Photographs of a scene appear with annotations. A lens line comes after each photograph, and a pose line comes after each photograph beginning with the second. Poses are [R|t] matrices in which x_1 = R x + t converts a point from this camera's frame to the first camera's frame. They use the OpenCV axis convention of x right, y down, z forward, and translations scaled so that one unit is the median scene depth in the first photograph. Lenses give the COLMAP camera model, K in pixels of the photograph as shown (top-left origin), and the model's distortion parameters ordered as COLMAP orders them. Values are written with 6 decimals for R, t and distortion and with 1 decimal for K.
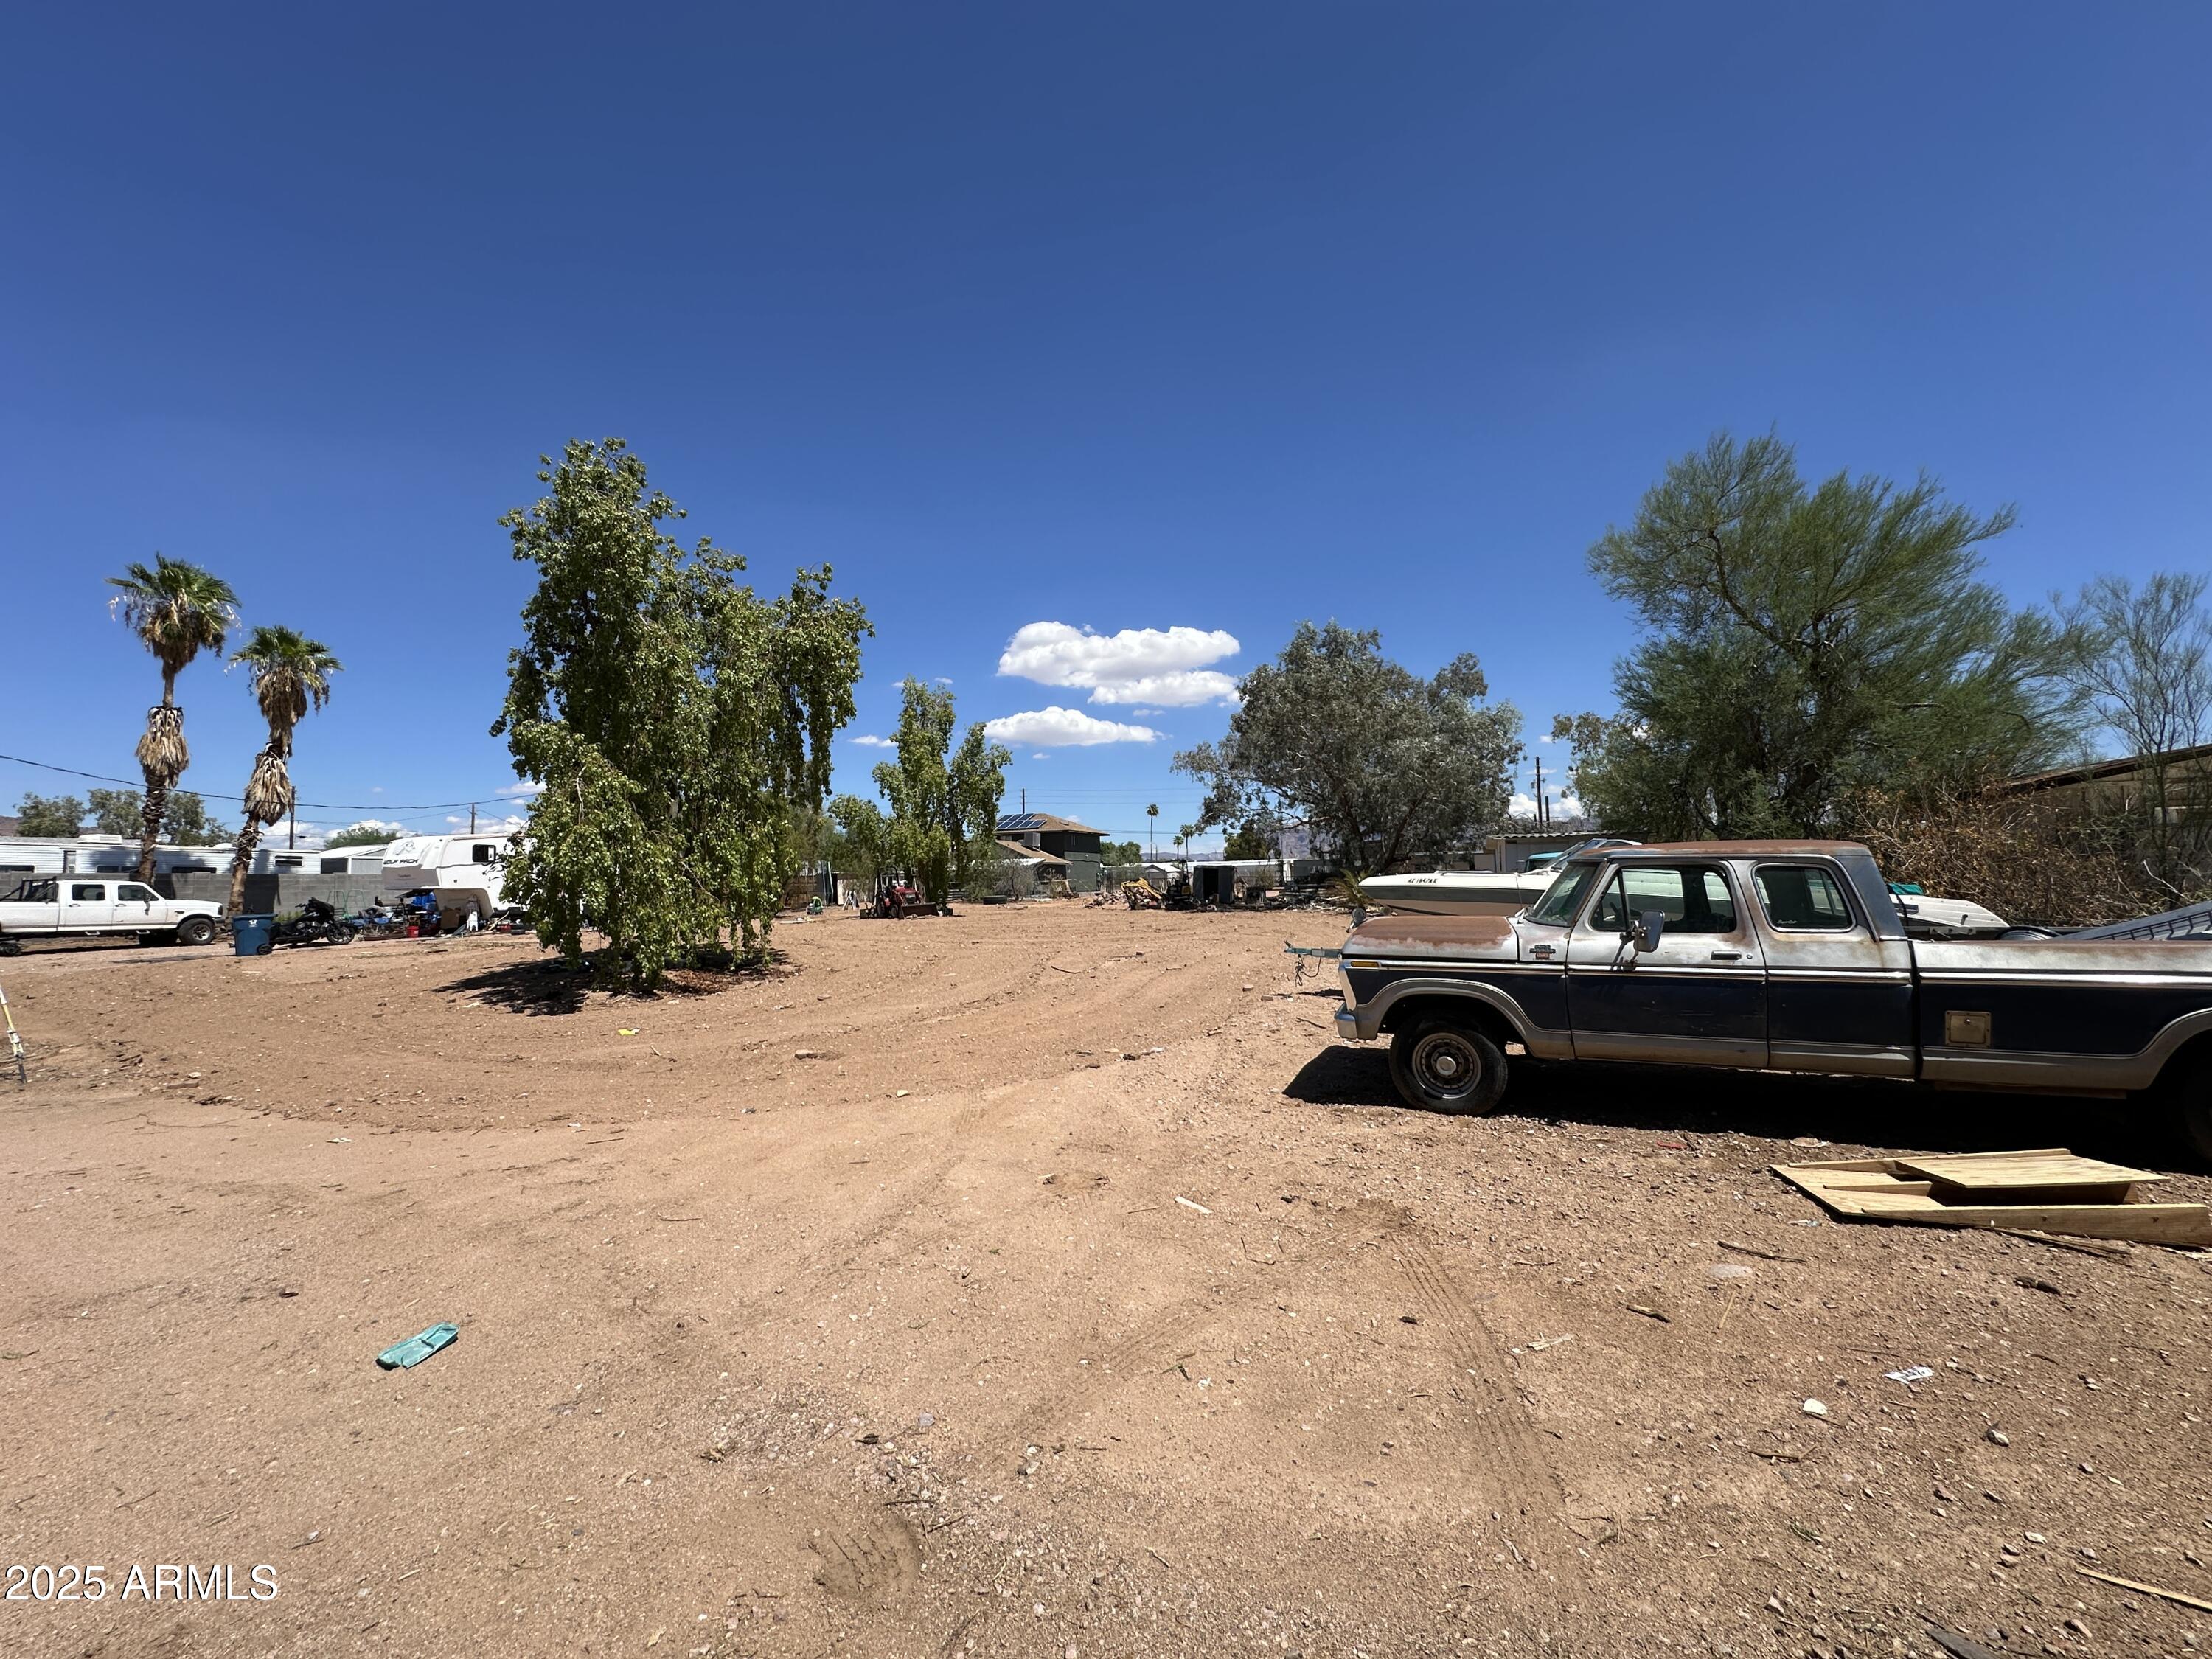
lens RADIAL K [[887.3, 0, 1111.6], [0, 887.3, 829.7], [0, 0, 1]] dist [-0.006466, 0.003209]
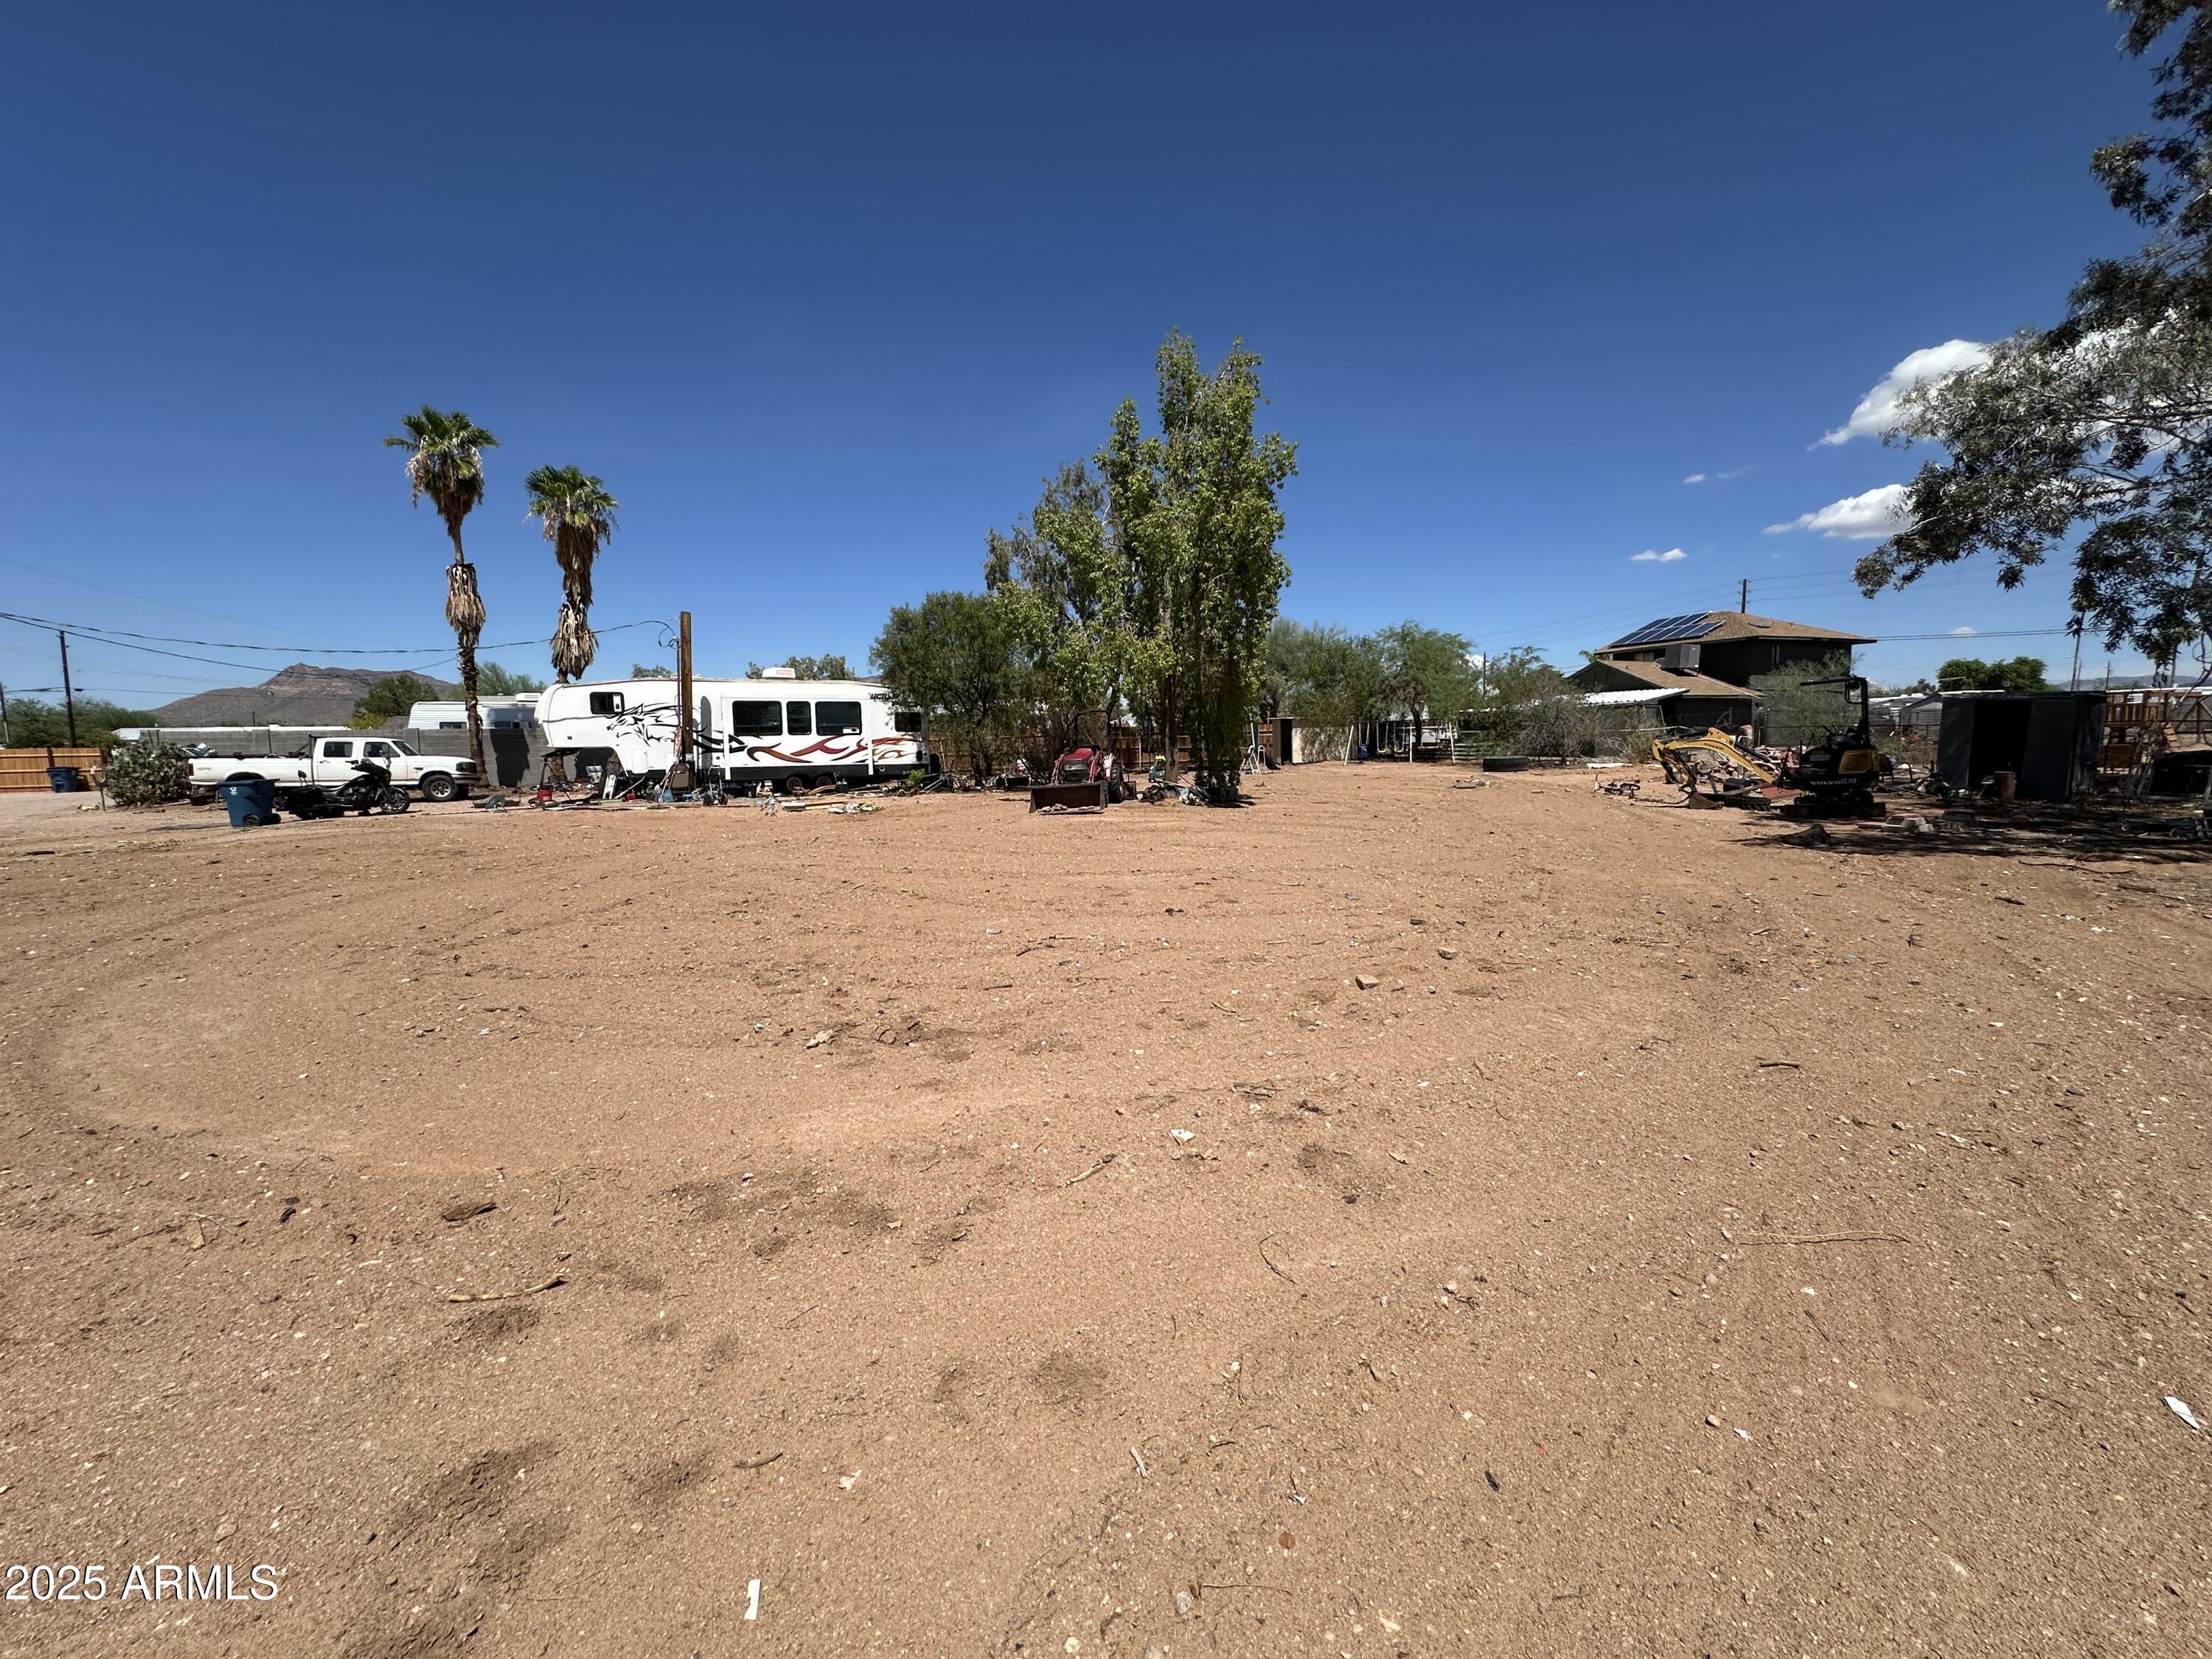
lens RADIAL K [[887.3, 0, 1120.4], [0, 887.3, 842.2], [0, 0, 1]] dist [-0.006466, 0.003209]
pose [[0.695886, 0.089941, -0.712498, 0.380768], [0.047243, 0.984244, 0.170385, 0.069319], [0.716597, -0.152229, 0.680672, 1.467841]]
